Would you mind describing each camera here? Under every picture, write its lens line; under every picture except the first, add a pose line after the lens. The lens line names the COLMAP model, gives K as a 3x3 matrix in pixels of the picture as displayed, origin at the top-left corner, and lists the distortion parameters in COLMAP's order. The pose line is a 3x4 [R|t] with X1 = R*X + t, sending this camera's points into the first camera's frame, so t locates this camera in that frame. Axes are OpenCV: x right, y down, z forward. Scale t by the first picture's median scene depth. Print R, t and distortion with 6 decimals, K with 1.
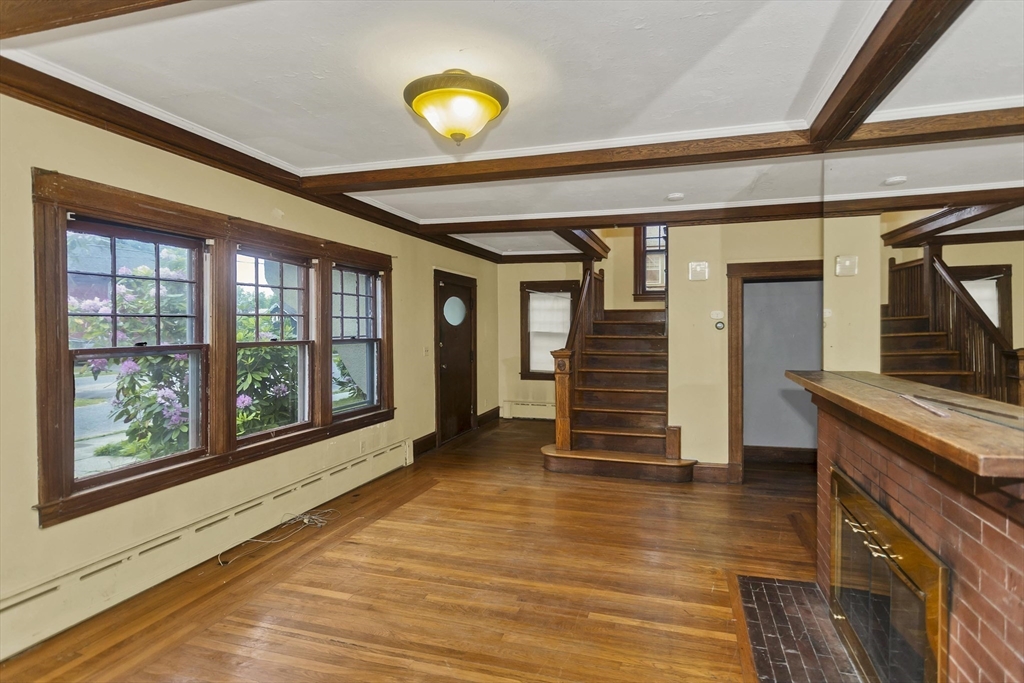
lens RADIAL K [[503.3, 0, 557.2], [0, 503.3, 333.0], [0, 0, 1]] dist [-0.001203, -0.000529]
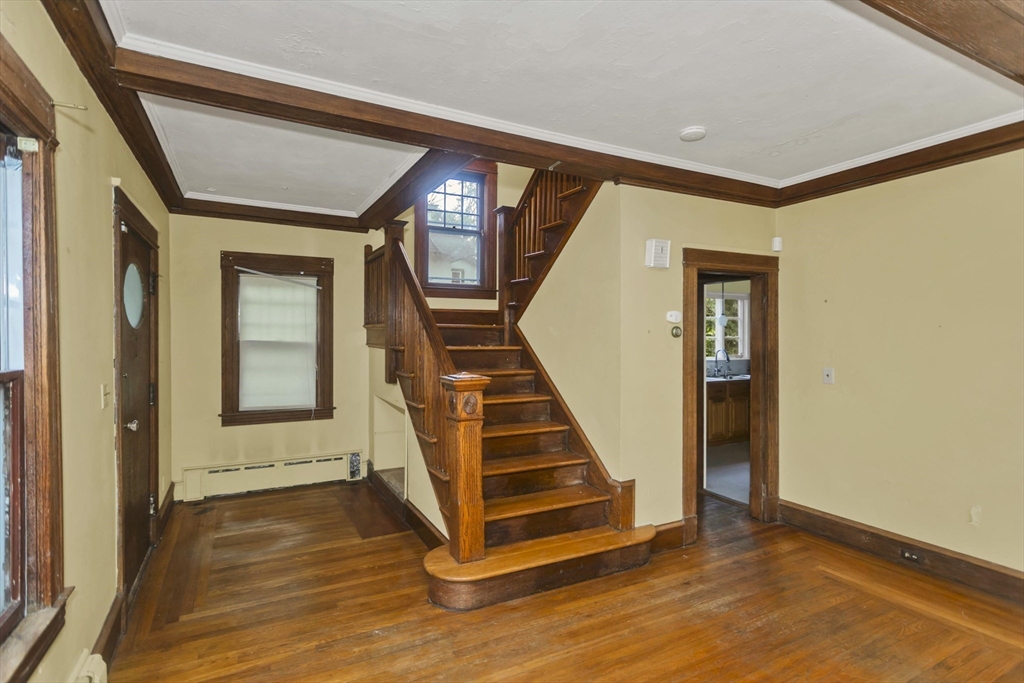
lens RADIAL K [[503.3, 0, 510.2], [0, 503.3, 335.7], [0, 0, 1]] dist [-0.001203, -0.000529]
pose [[0.747554, 0.000526, 0.664200, -0.336879], [0.004637, 0.999971, -0.006012, -0.005498], [-0.664184, 0.007574, 0.747530, 0.608637]]
